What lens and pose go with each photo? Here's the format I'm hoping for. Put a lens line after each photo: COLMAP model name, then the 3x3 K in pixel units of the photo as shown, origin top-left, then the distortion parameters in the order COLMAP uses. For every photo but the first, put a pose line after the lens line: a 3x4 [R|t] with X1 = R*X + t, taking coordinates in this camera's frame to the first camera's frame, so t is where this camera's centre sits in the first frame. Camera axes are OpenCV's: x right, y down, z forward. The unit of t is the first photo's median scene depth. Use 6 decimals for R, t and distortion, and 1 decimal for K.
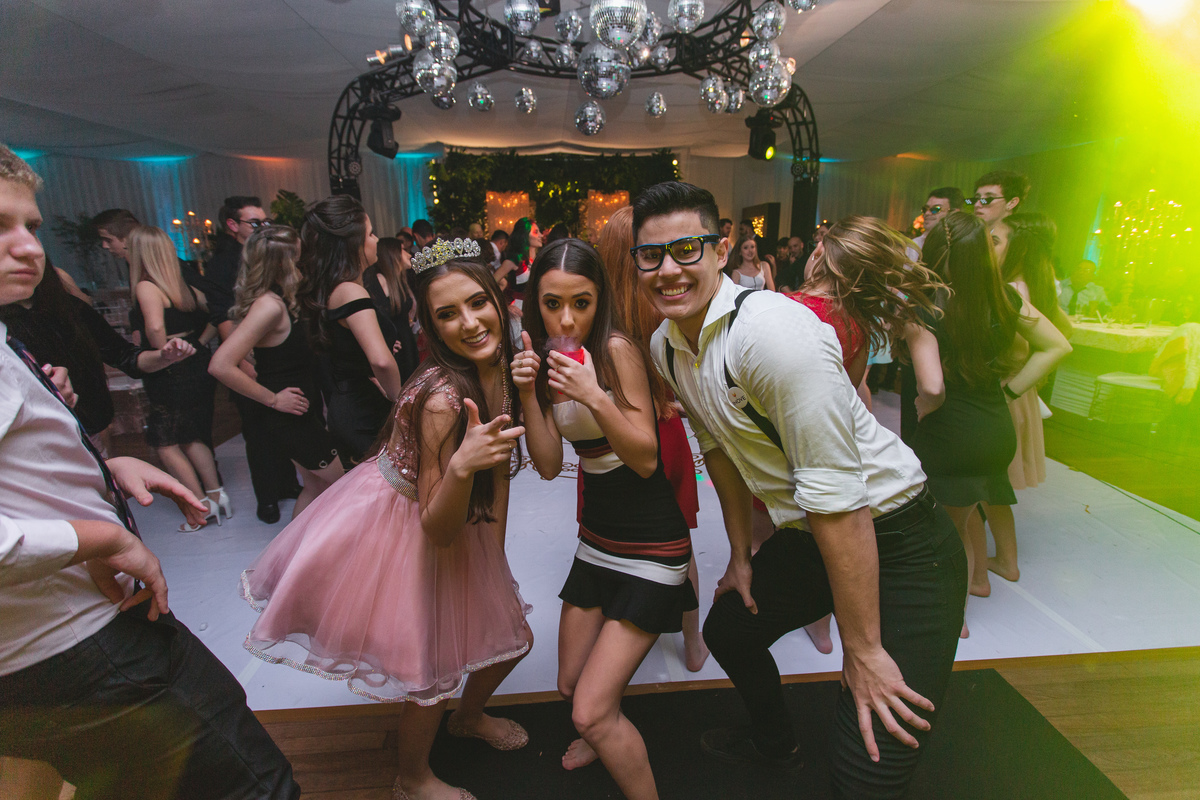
lens RADIAL K [[561.1, 0, 602.7], [0, 561.1, 395.9], [0, 0, 1]] dist [0.004011, -0.000021]
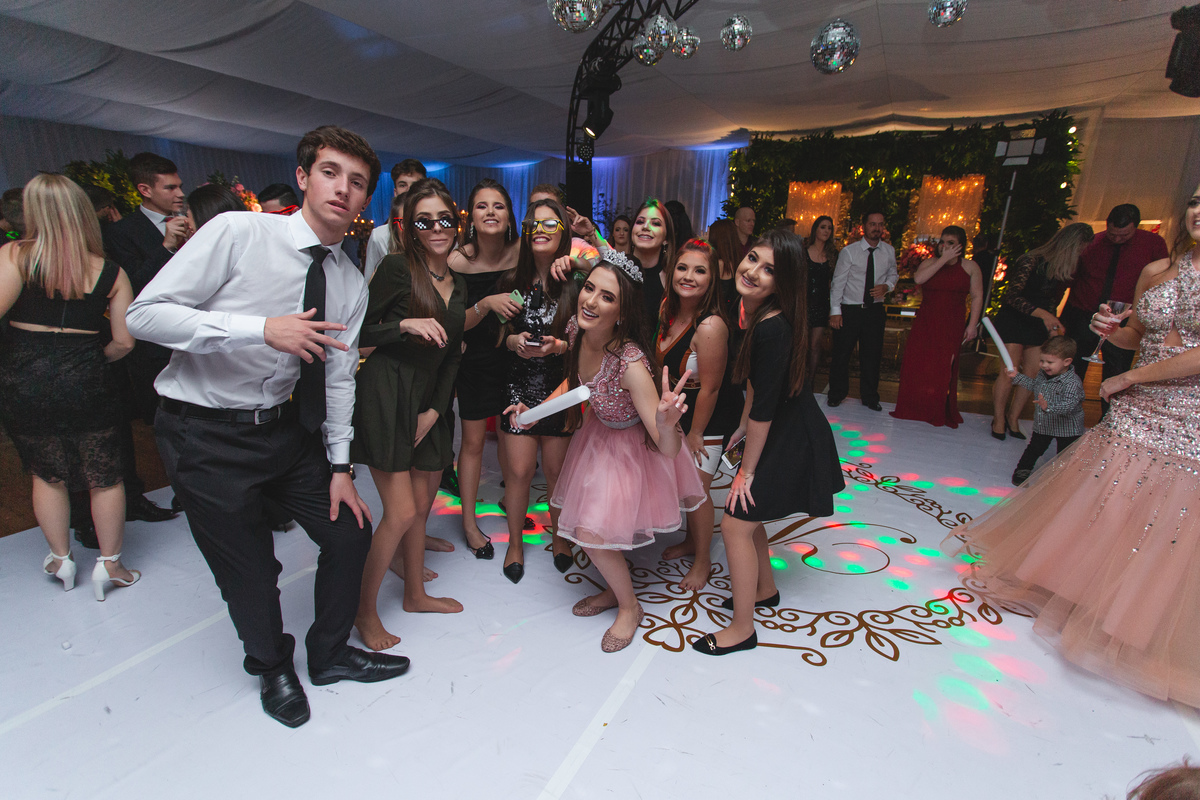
lens RADIAL K [[561.1, 0, 604.4], [0, 561.1, 402.4], [0, 0, 1]] dist [0.004011, -0.000021]
pose [[0.837258, 0.168801, -0.520101, 0.065833], [-0.163253, 0.984944, 0.056863, -0.028769], [0.521868, 0.037299, 0.852210, 0.118141]]
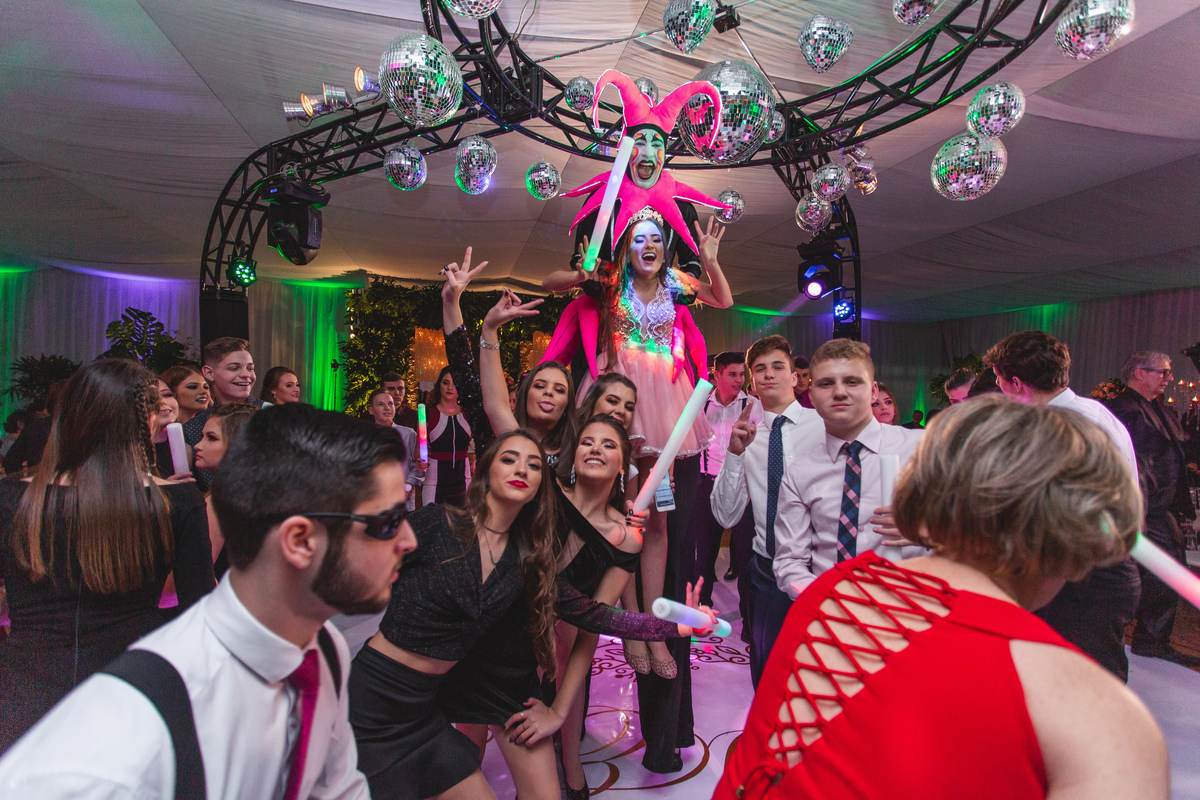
lens RADIAL K [[561.1, 0, 605.1], [0, 561.1, 402.8], [0, 0, 1]] dist [0.004011, -0.000021]
pose [[0.985724, 0.023344, 0.166745, -0.062751], [0.016579, 0.972072, -0.234096, -0.048089], [-0.167553, 0.233519, 0.957807, 0.160958]]
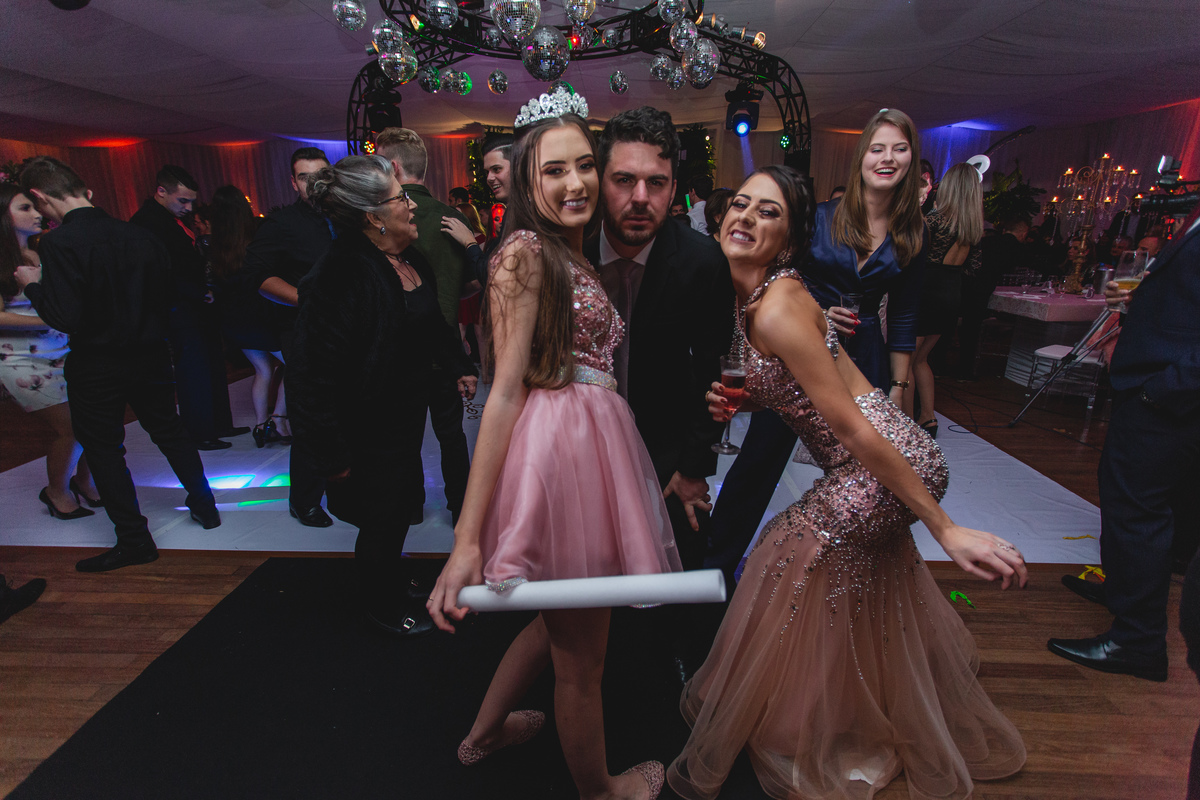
lens RADIAL K [[561.1, 0, 603.2], [0, 561.1, 402.5], [0, 0, 1]] dist [0.004011, -0.000021]
pose [[0.992340, 0.036146, -0.118129, 0.083137], [-0.031089, 0.998531, 0.044372, 0.016556], [0.119559, -0.040360, 0.992006, -0.034708]]
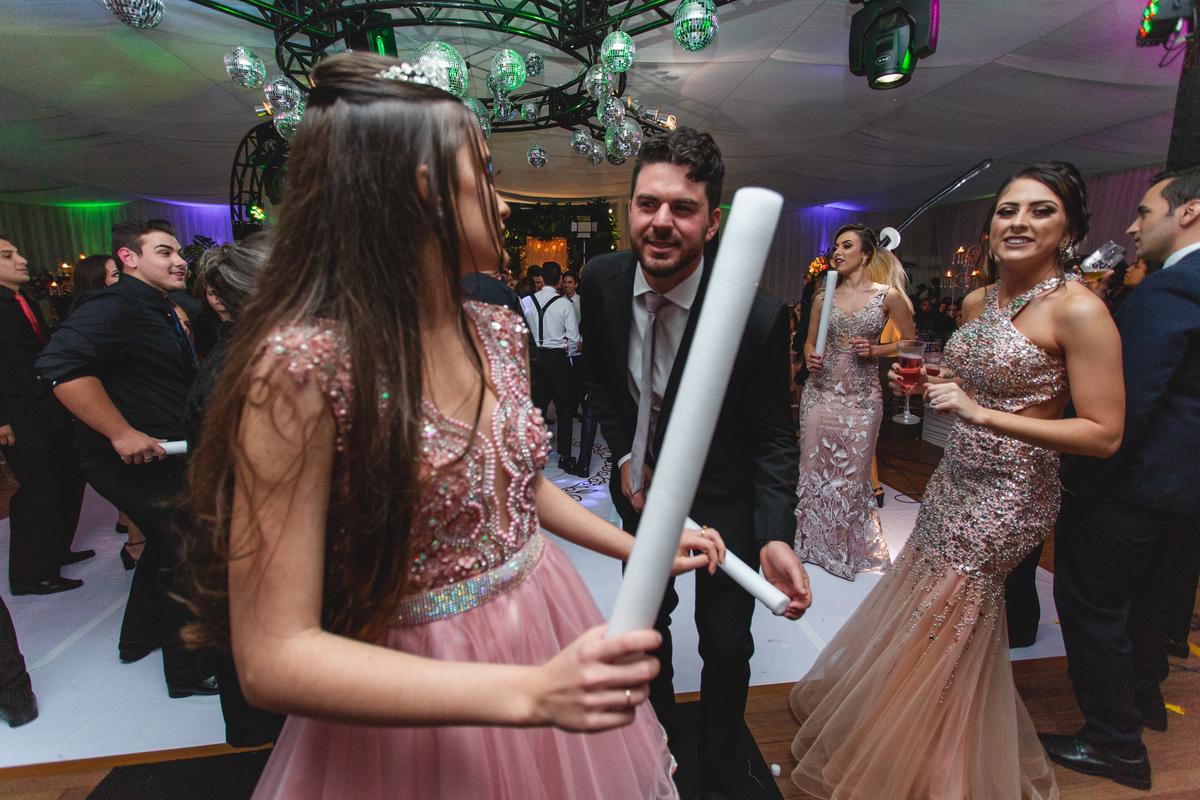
lens RADIAL K [[561.1, 0, 602.8], [0, 561.1, 402.8], [0, 0, 1]] dist [0.004011, -0.000021]
pose [[0.998711, -0.011525, 0.049438, 0.062054], [0.014740, 0.997766, -0.065154, 0.004212], [-0.048576, 0.065799, 0.996650, -0.007827]]
